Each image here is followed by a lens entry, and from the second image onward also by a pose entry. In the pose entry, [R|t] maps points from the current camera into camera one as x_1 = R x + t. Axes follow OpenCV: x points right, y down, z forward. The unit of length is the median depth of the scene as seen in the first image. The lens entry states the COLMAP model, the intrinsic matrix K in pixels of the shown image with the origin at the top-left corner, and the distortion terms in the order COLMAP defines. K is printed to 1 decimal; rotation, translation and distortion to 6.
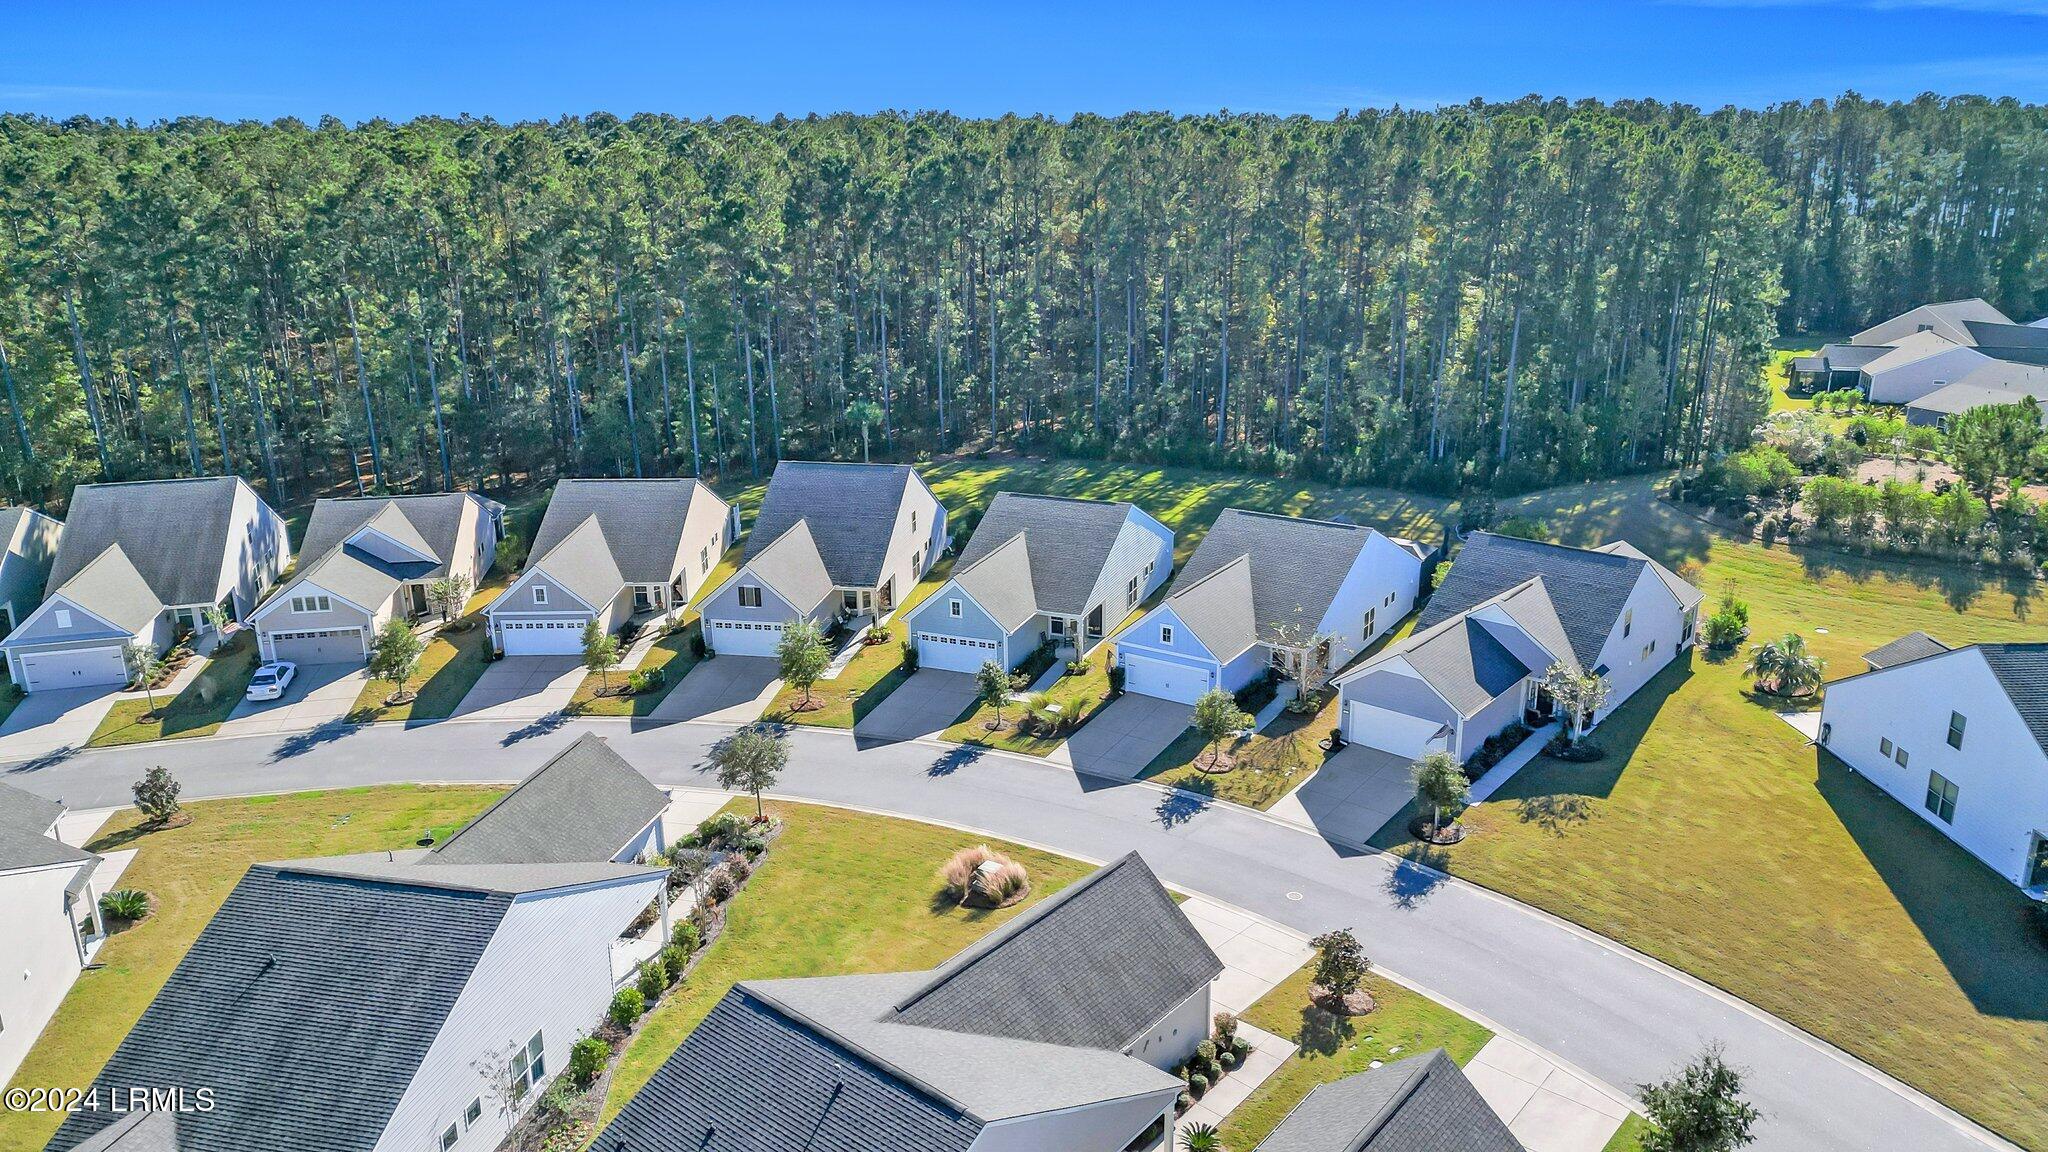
lens RADIAL K [[1443.8, 0, 1024.0], [0, 1443.8, 576.0], [0, 0, 1]] dist [0.077974, -0.087803]
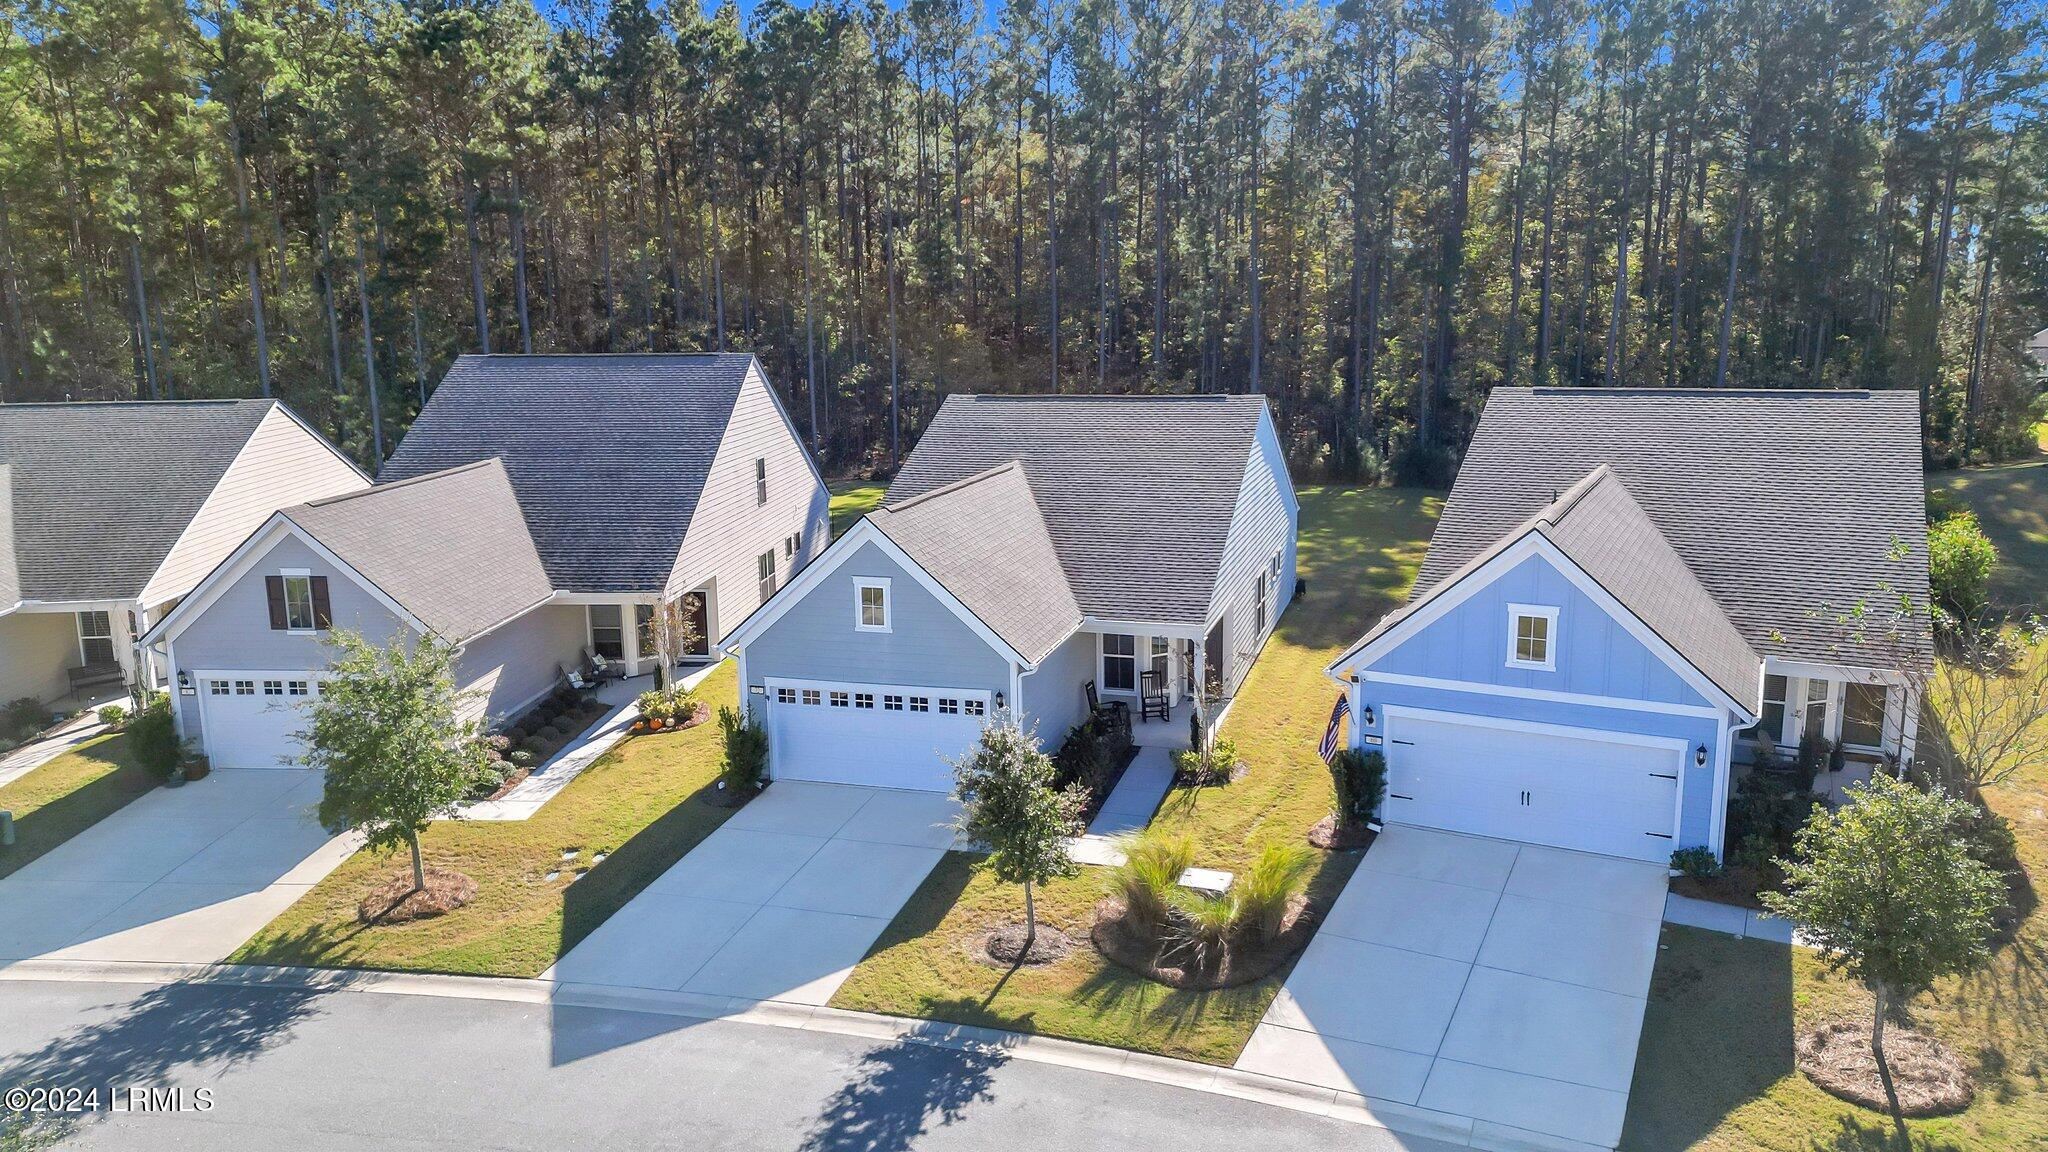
lens RADIAL K [[1445.7, 0, 1013.3], [0, 1445.7, 567.5], [0, 0, 1]] dist [0.034292, -0.000849]
pose [[0.996145, -0.019914, 0.085437, -0.041968], [0.030259, 0.992123, -0.121559, 0.056531], [-0.082343, 0.123676, 0.988900, 0.630630]]
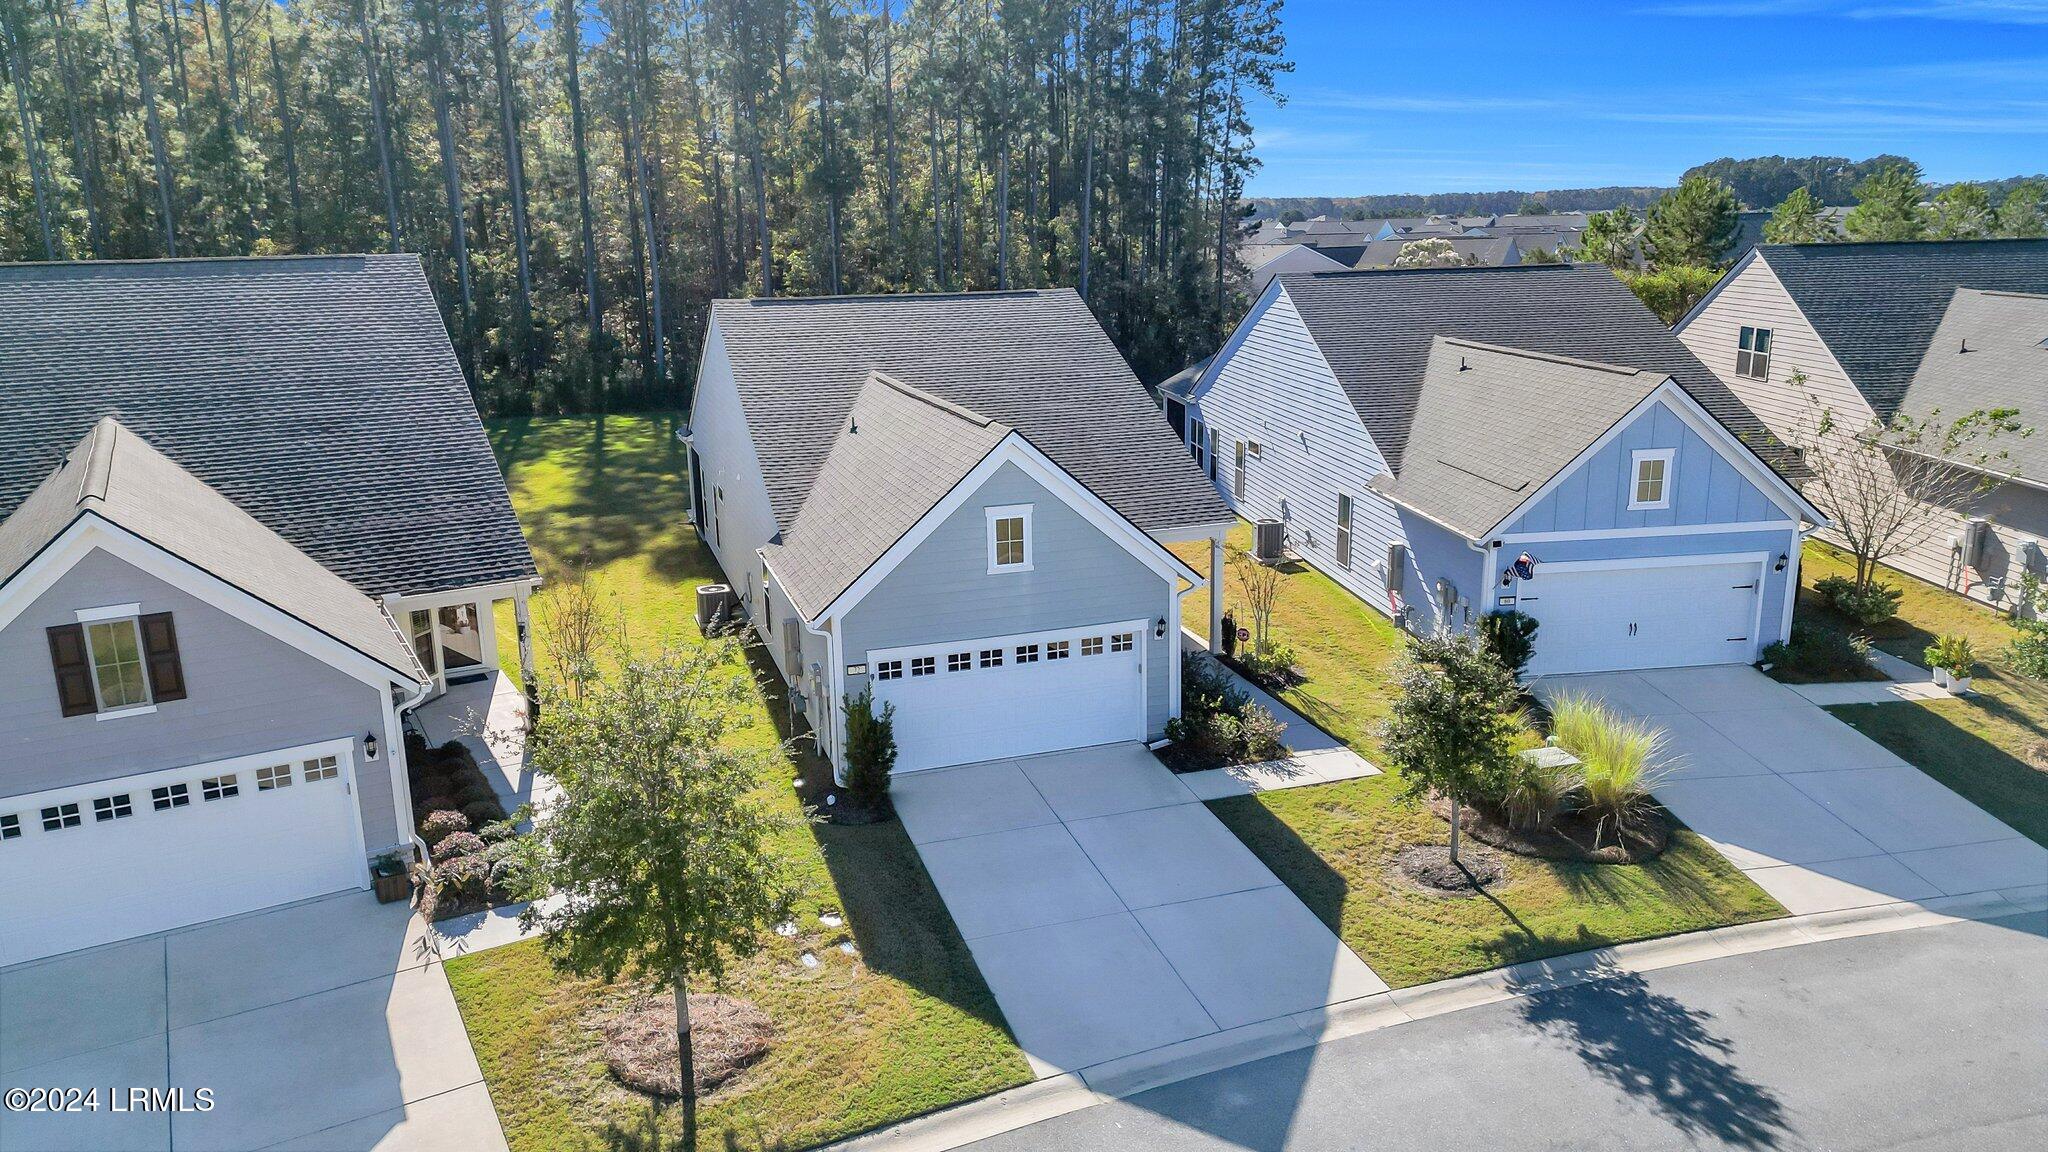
lens RADIAL K [[1443.8, 0, 1024.0], [0, 1443.8, 576.0], [0, 0, 1]] dist [0.077974, -0.087803]
pose [[0.761837, -0.158875, 0.627983, -0.224904], [0.206579, 0.978425, -0.003077, 0.030628], [-0.613946, 0.132072, 0.778221, 0.757015]]
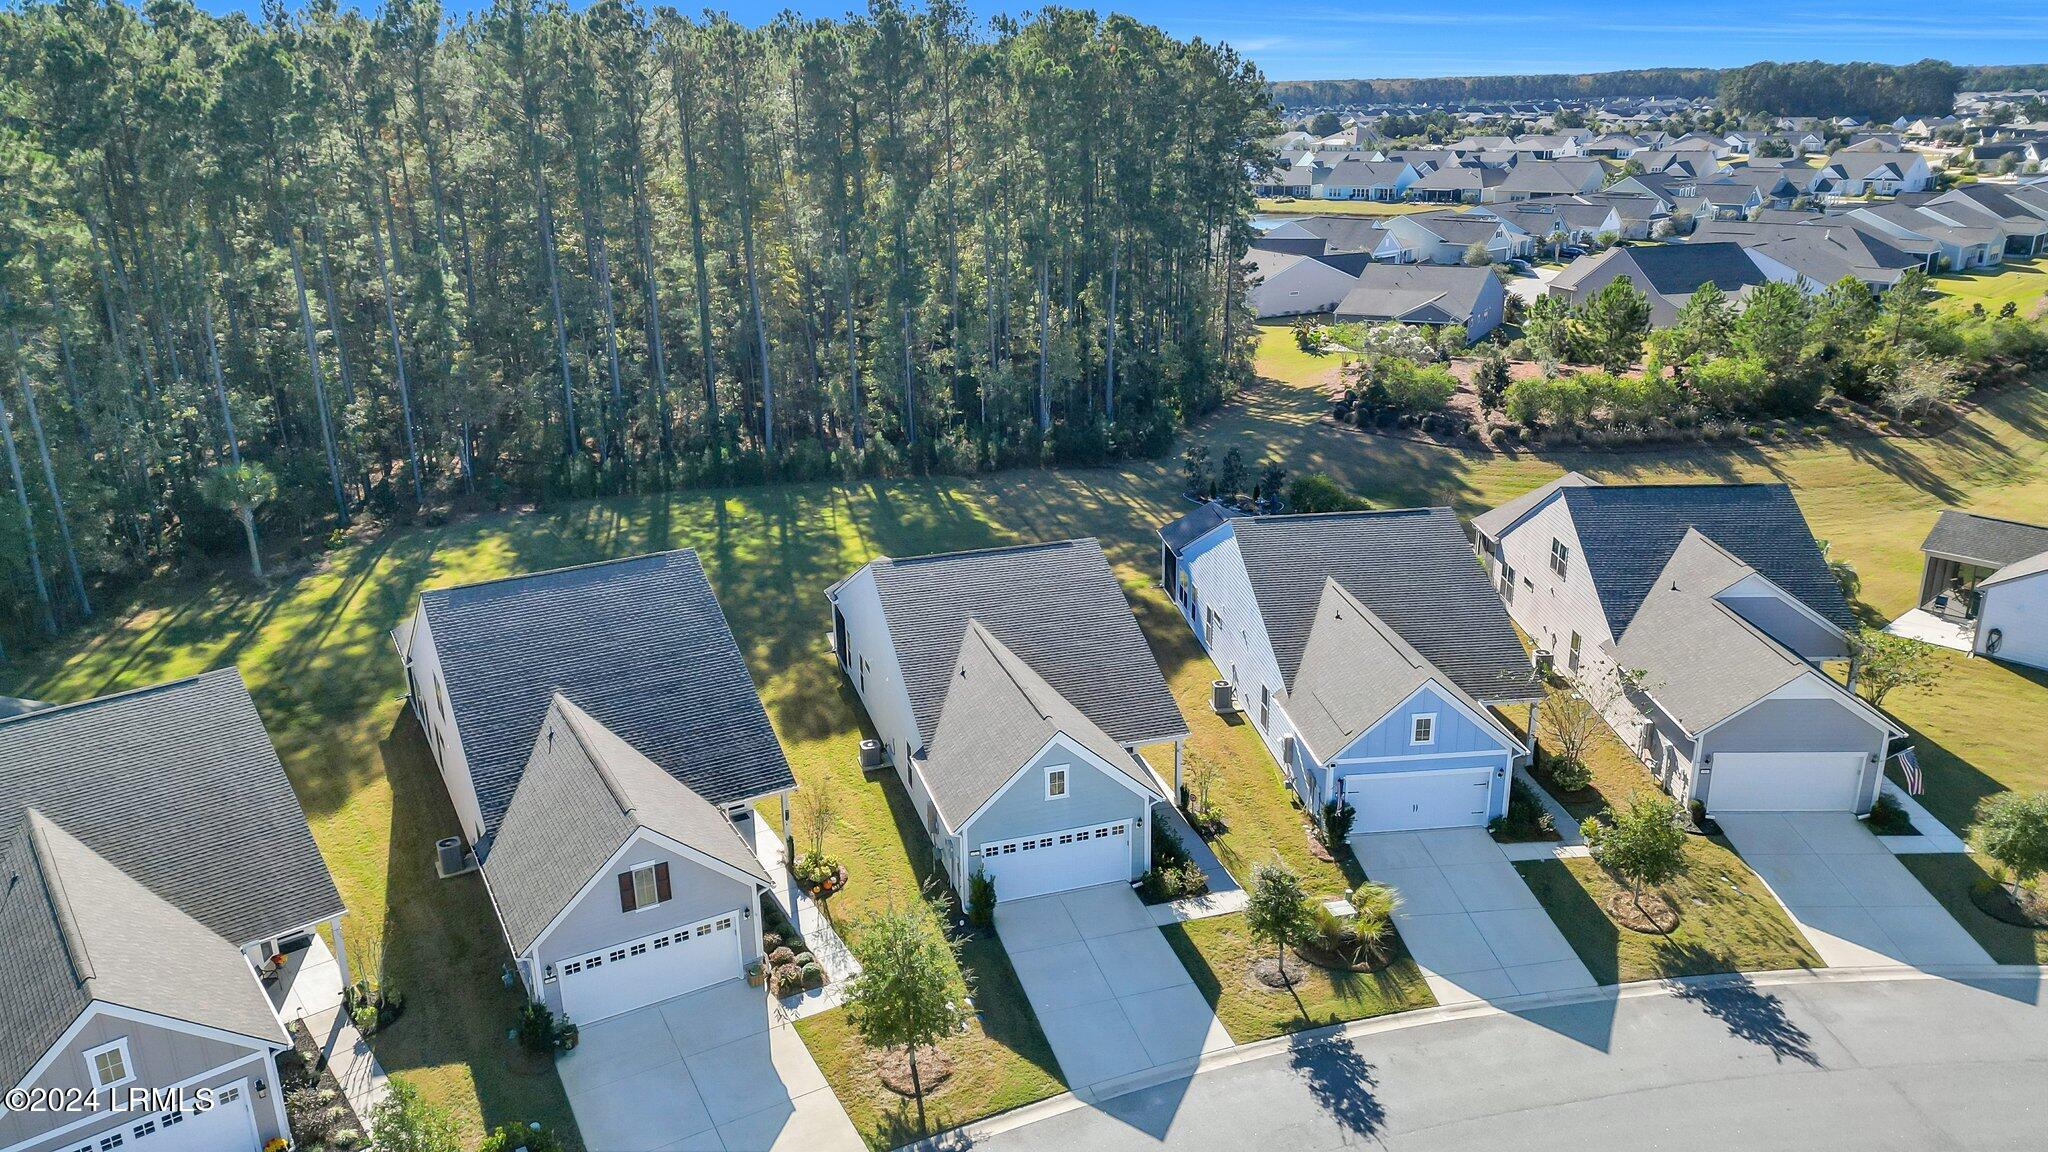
lens RADIAL K [[1443.8, 0, 1024.0], [0, 1443.8, 576.0], [0, 0, 1]] dist [0.077974, -0.087803]
pose [[0.776097, -0.203655, 0.596823, -0.358176], [0.198895, 0.977162, 0.074801, -0.095072], [-0.598426, 0.060652, 0.798879, 0.557372]]
